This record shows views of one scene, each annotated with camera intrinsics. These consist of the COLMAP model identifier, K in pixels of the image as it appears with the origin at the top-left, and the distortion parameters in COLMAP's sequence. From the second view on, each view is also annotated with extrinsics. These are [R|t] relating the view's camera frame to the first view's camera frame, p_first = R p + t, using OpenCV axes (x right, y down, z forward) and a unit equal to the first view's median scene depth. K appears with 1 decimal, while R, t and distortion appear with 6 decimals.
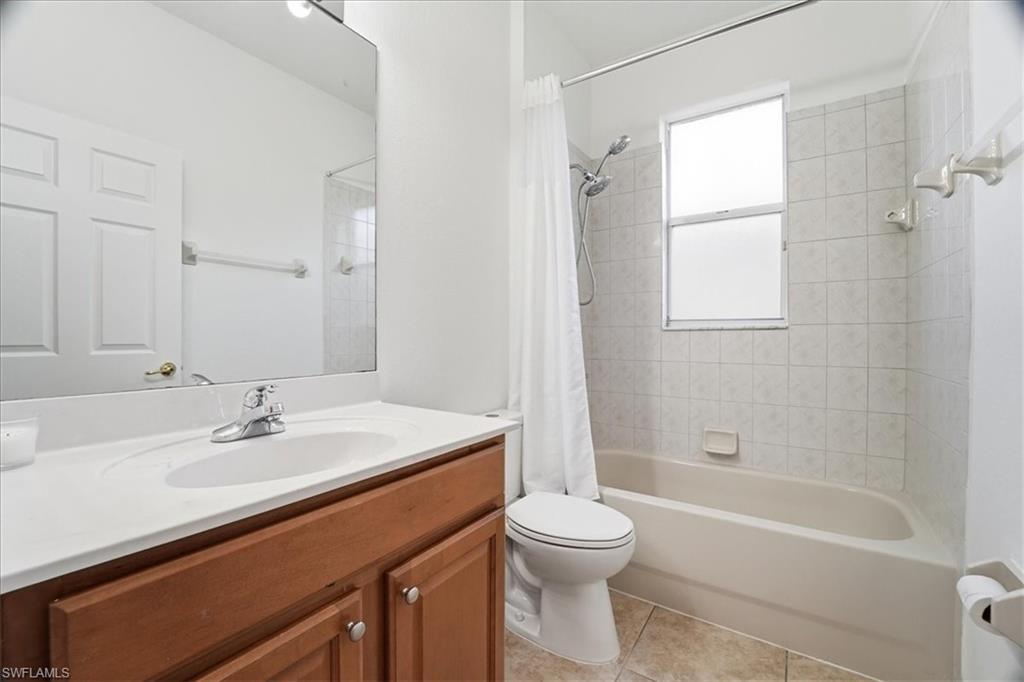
lens RADIAL K [[420.5, 0, 511.8], [0, 420.5, 336.8], [0, 0, 1]] dist [-0.016617, 0.000098]
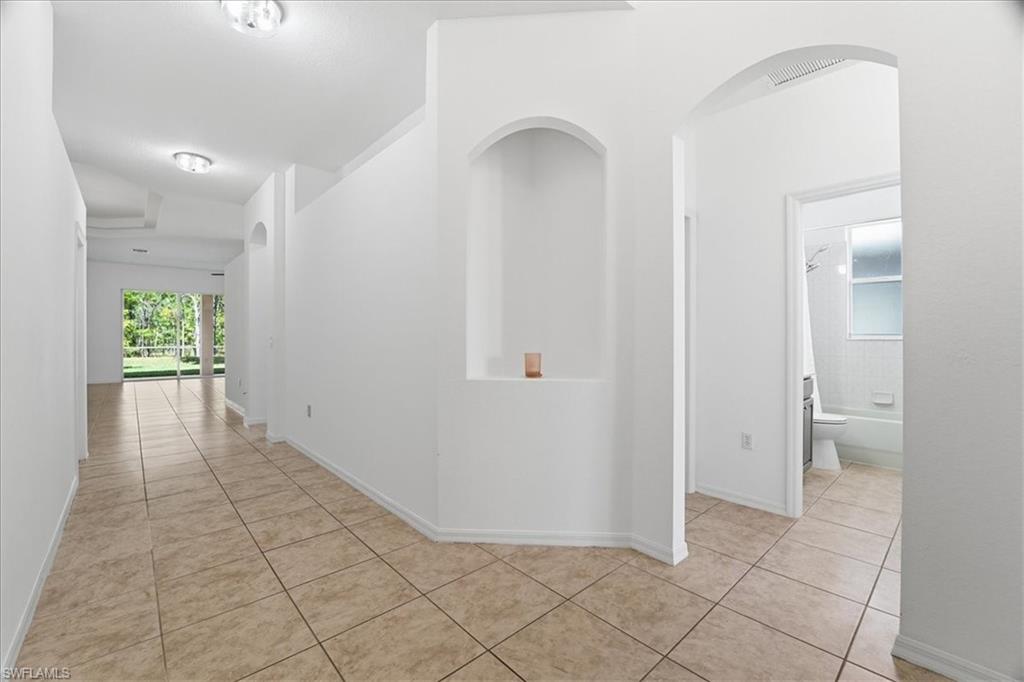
lens RADIAL K [[420.5, 0, 512.4], [0, 420.5, 340.2], [0, 0, 1]] dist [-0.016617, 0.000098]
pose [[0.972159, -0.000532, -0.234321, -0.674329], [-0.000194, 0.999995, -0.003073, -0.008444], [0.234321, 0.003033, 0.972155, -1.190486]]
